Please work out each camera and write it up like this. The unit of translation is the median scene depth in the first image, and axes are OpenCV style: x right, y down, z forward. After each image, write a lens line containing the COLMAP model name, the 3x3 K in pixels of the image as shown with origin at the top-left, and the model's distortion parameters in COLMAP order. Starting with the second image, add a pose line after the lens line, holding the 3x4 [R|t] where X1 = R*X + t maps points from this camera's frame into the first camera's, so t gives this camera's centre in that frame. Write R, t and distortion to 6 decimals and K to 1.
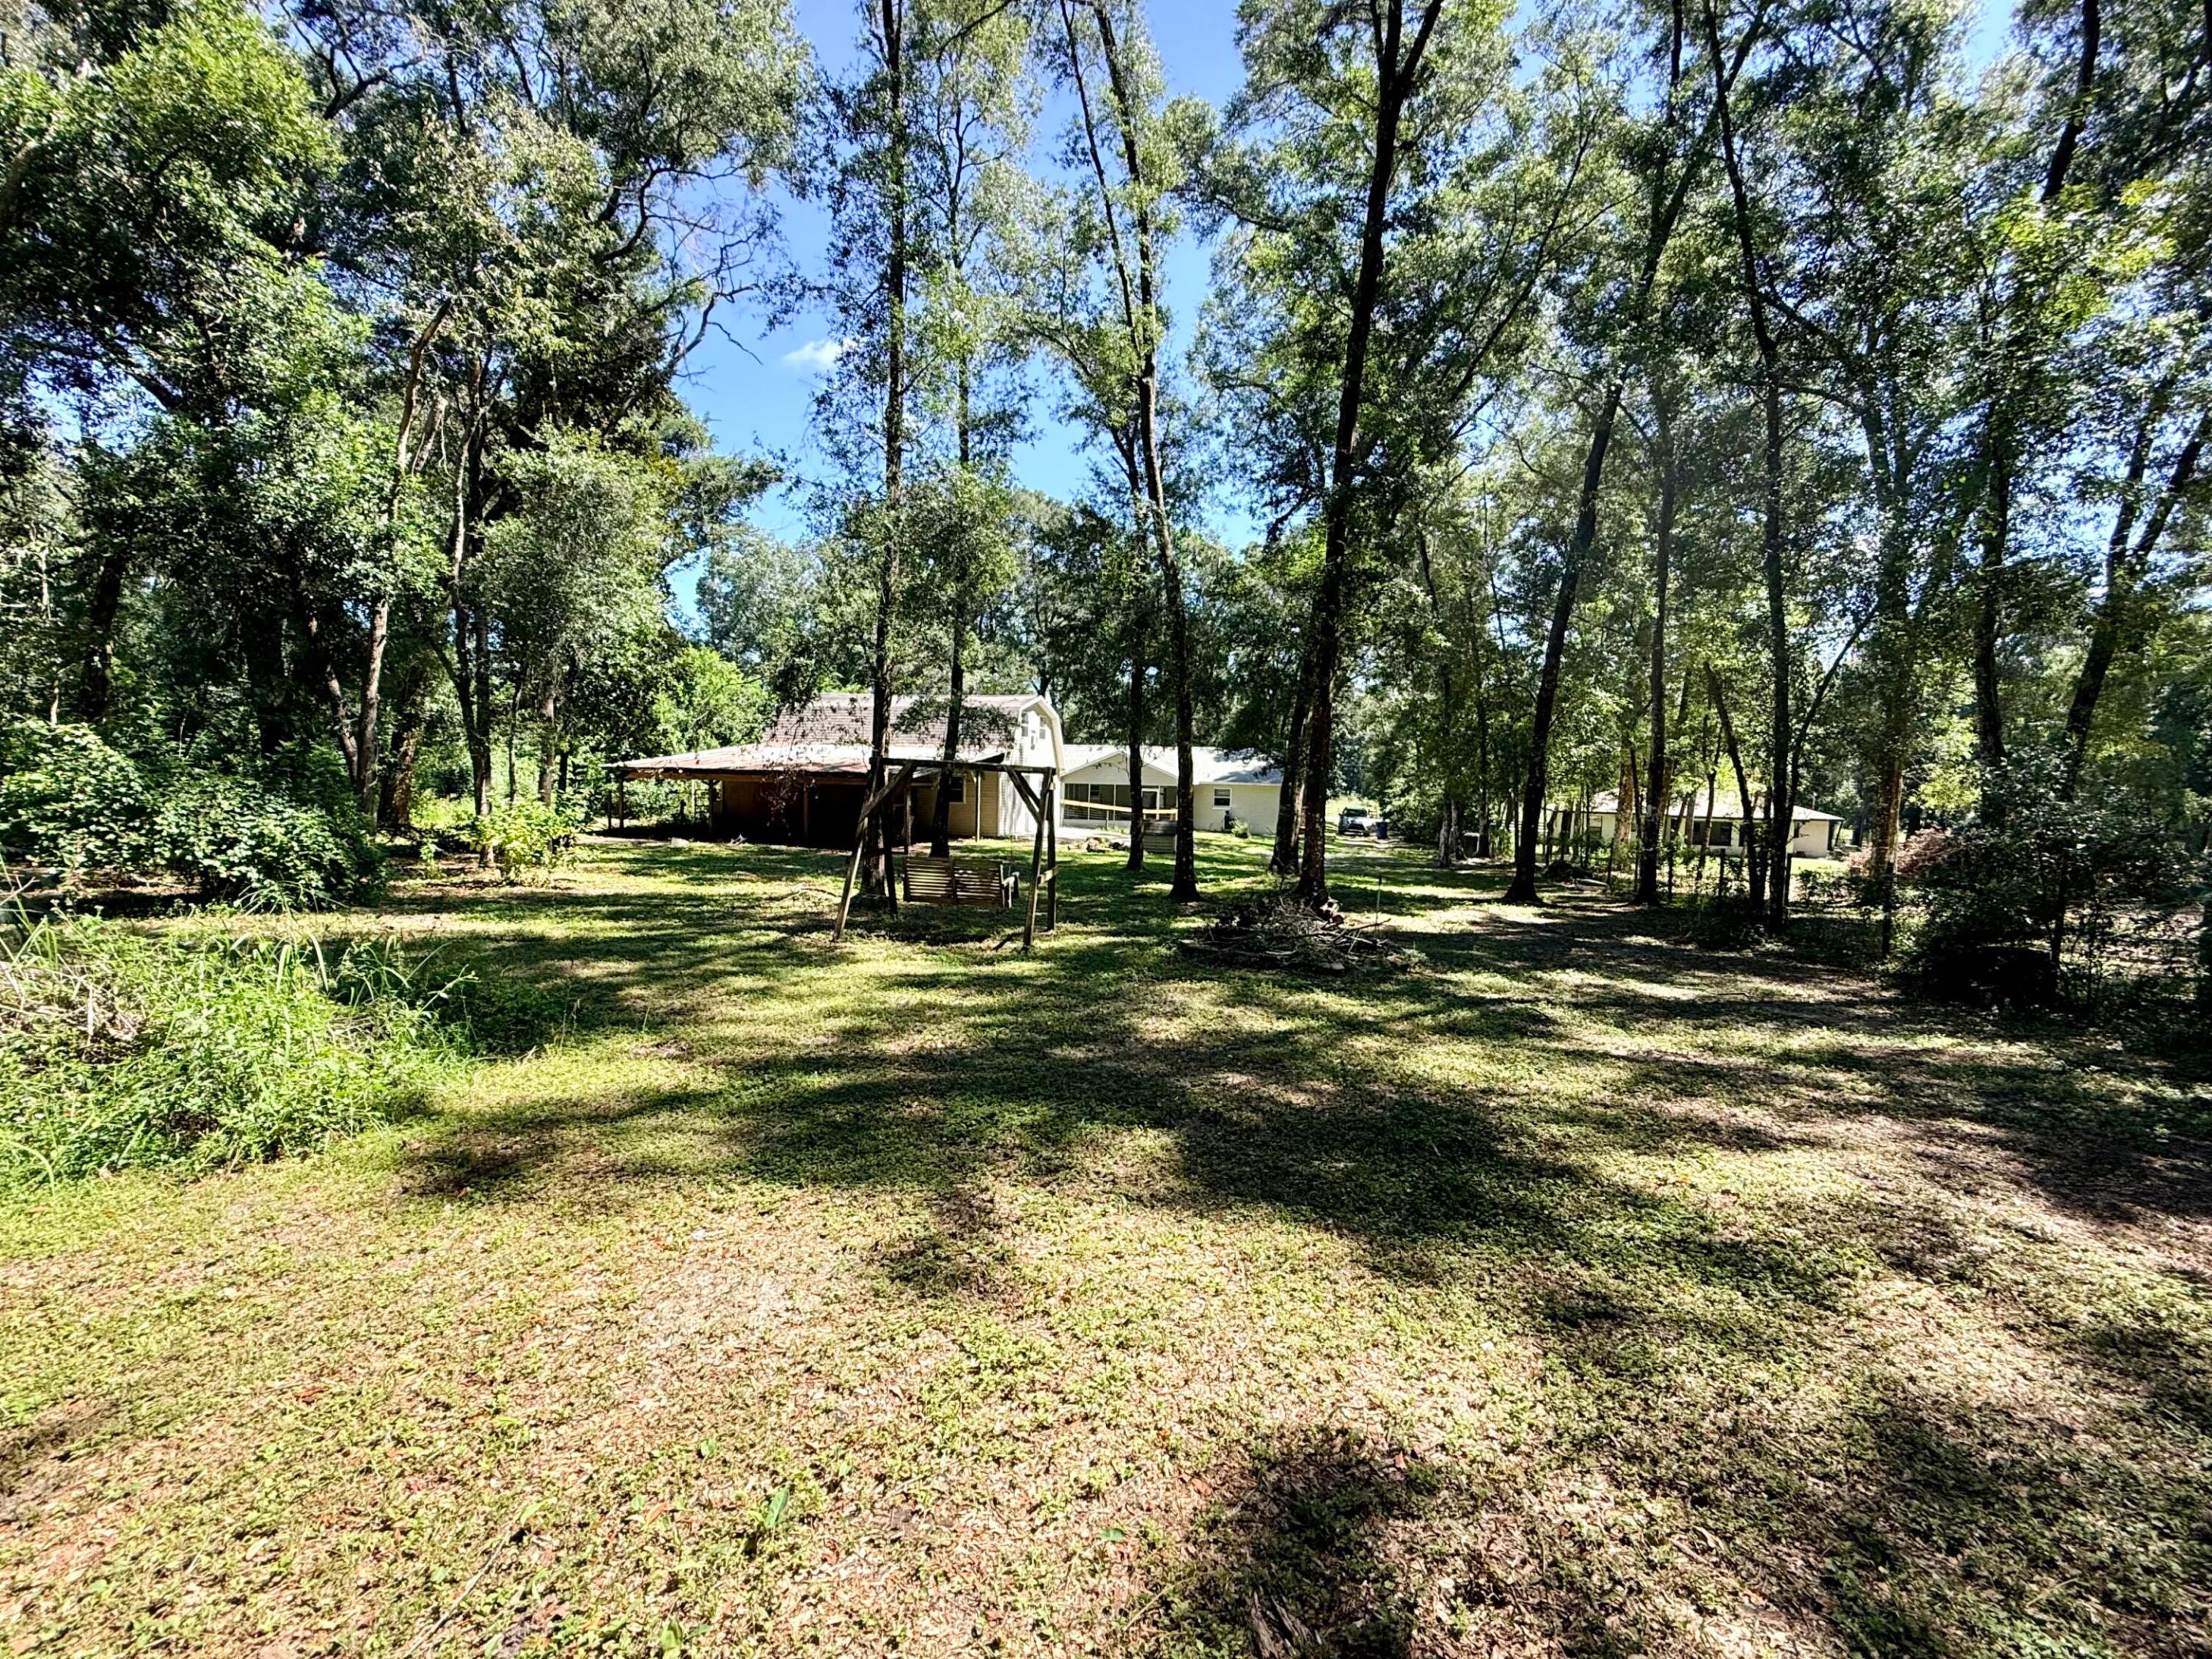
lens RADIAL K [[897.9, 0, 1088.9], [0, 897.9, 833.3], [0, 0, 1]] dist [-0.003675, 0.000061]
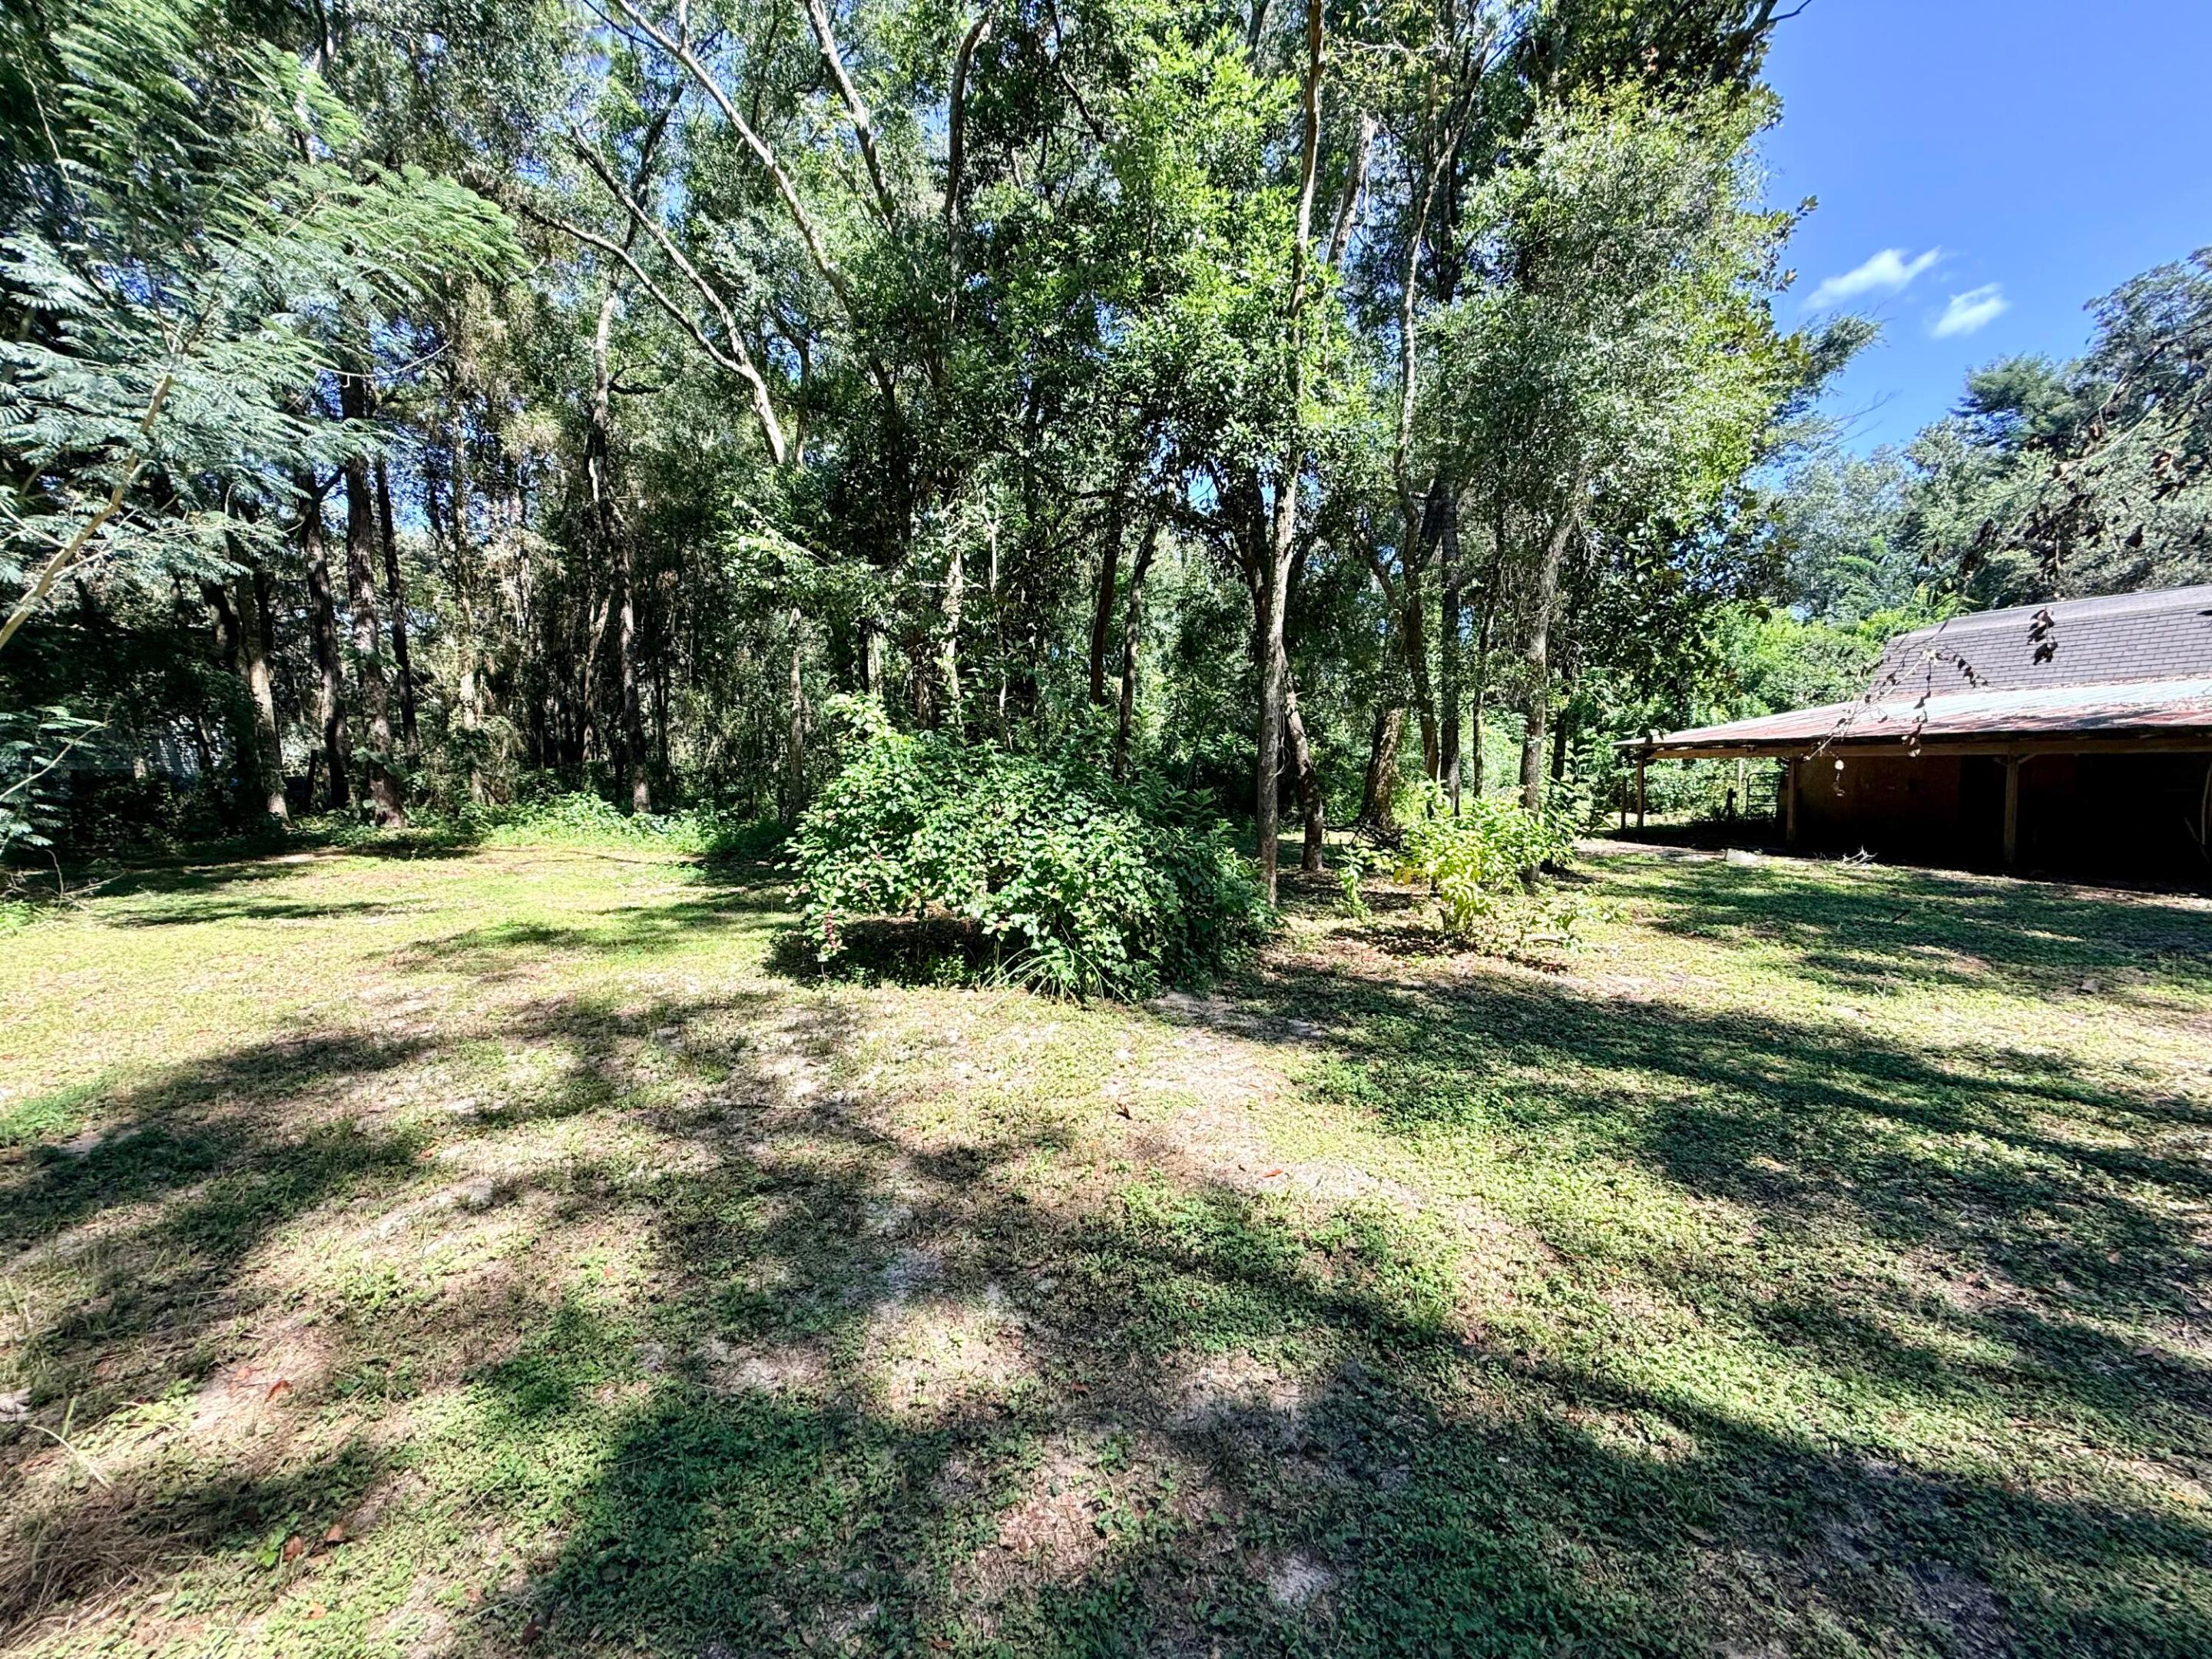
lens RADIAL K [[897.9, 0, 1087.7], [0, 897.9, 836.7], [0, 0, 1]] dist [-0.003675, 0.000061]
pose [[0.522928, 0.029878, -0.851853, -0.219714], [-0.015804, 0.999554, 0.025357, -0.016641], [0.852230, 0.000203, 0.523167, 0.387423]]
